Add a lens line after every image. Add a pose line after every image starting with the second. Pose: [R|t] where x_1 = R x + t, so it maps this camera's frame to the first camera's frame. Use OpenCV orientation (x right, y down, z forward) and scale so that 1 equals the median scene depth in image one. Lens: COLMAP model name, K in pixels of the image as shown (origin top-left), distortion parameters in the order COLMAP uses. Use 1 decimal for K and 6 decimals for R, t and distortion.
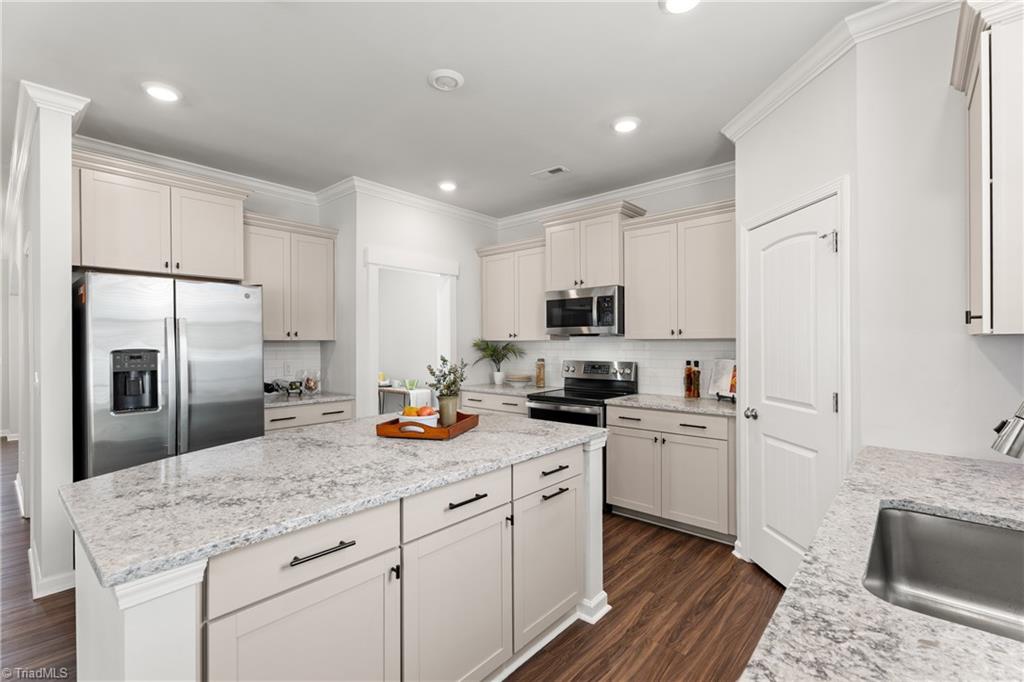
lens RADIAL K [[456.6, 0, 507.7], [0, 456.6, 346.4], [0, 0, 1]] dist [0.004979, -0.000695]
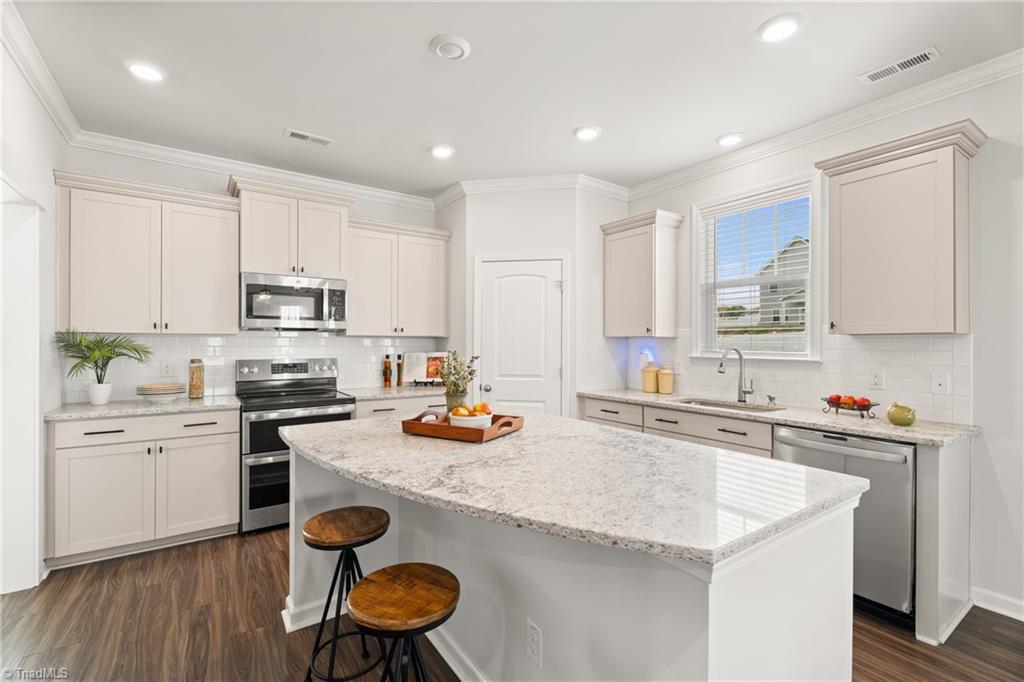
lens RADIAL K [[456.6, 0, 513.6], [0, 456.6, 341.6], [0, 0, 1]] dist [0.004979, -0.000695]
pose [[0.238118, 0.004060, 0.971228, -0.608510], [0.000391, 0.999991, -0.004276, 0.002930], [-0.971236, 0.001398, 0.238114, 0.399990]]
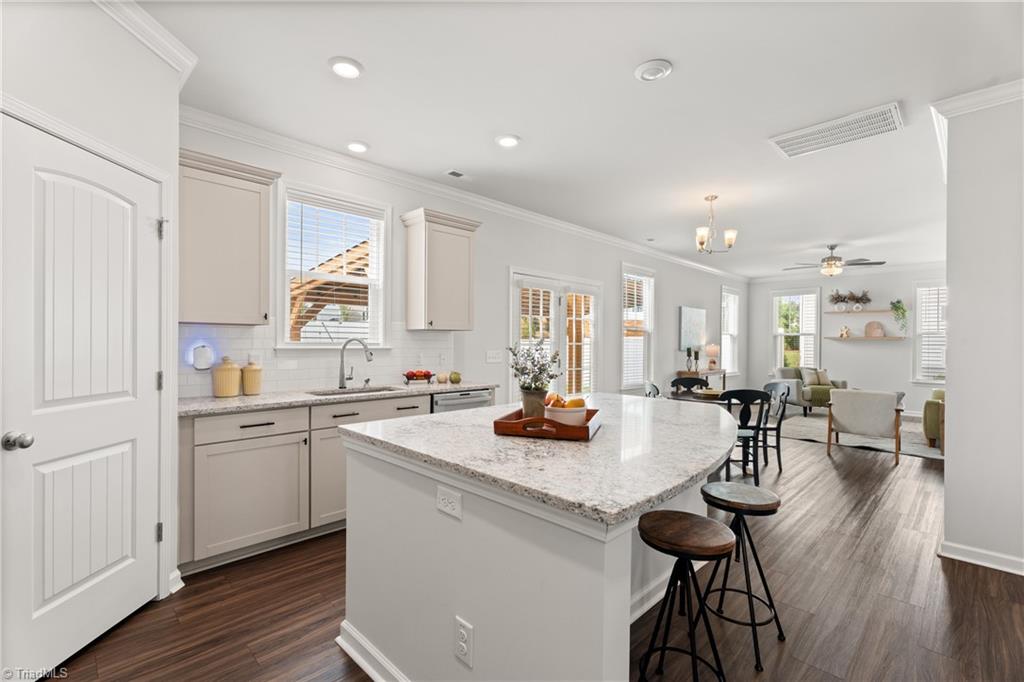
lens RADIAL K [[456.6, 0, 507.5], [0, 456.6, 345.7], [0, 0, 1]] dist [0.004979, -0.000695]
pose [[-0.998056, -0.008707, 0.061707, -0.083882], [-0.007936, 0.999887, 0.012731, 0.010852], [-0.061811, 0.012217, -0.998013, 1.076877]]
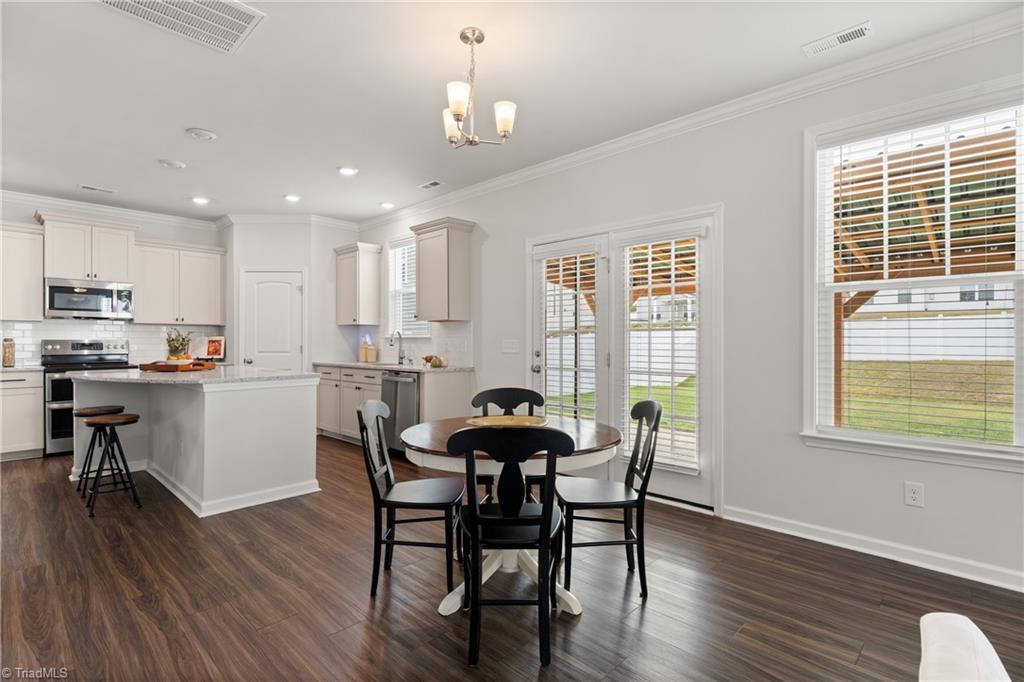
lens RADIAL K [[487.4, 0, 506.6], [0, 487.4, 340.5], [0, 0, 1]] dist [-0.002443, -0.000001]
pose [[0.038090, 0.002695, 0.999271, -1.145320], [0.004171, 0.999987, -0.002856, 0.045924], [-0.999266, 0.004277, 0.038078, -0.177132]]
